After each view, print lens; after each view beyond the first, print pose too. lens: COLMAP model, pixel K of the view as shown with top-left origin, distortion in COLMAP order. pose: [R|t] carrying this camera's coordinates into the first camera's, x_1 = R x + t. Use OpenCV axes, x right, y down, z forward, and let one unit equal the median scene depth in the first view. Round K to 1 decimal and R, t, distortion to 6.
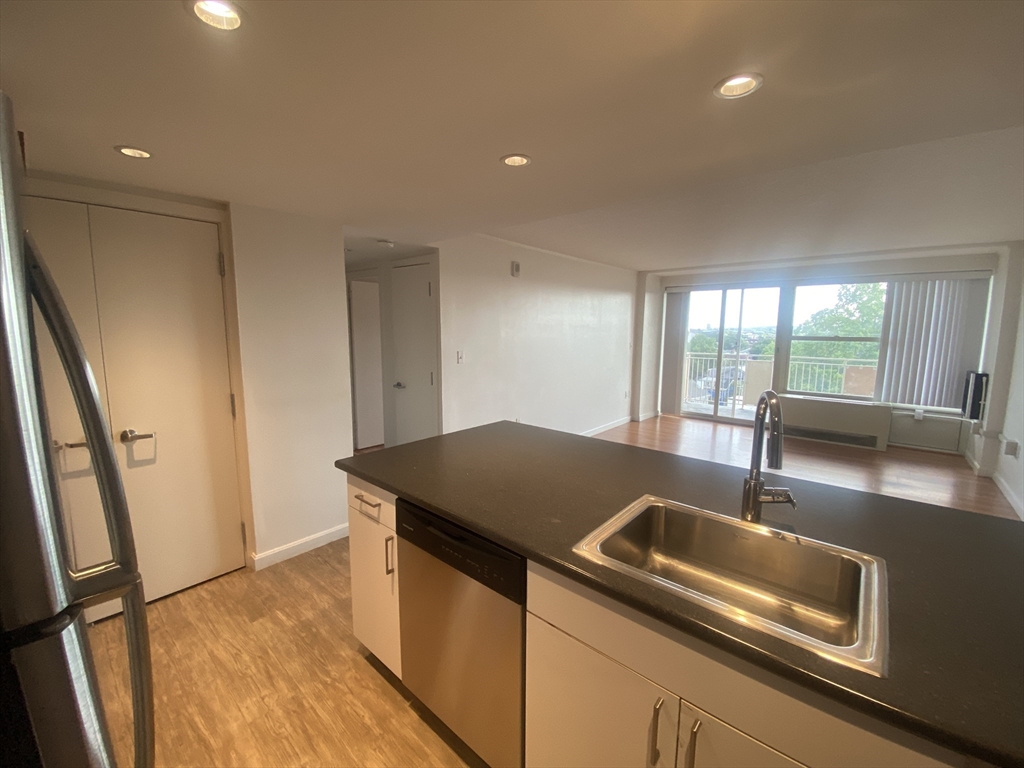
lens RADIAL K [[420.4, 0, 513.4], [0, 420.4, 383.5], [0, 0, 1]] dist [-0.018137, -0.000793]
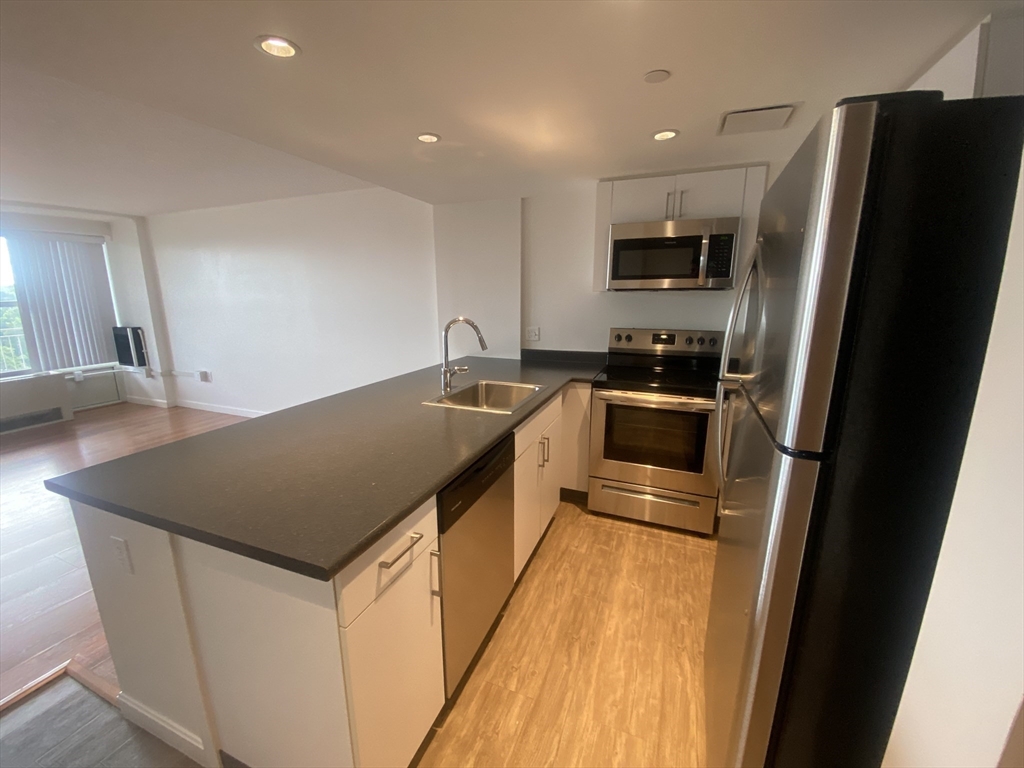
lens RADIAL K [[420.4, 0, 510.6], [0, 420.4, 385.0], [0, 0, 1]] dist [-0.018137, -0.000793]
pose [[-0.330130, -0.211936, 0.919835, -0.331254], [0.126993, 0.955637, 0.265763, -0.041755], [-0.935354, 0.204549, -0.288570, 0.339989]]
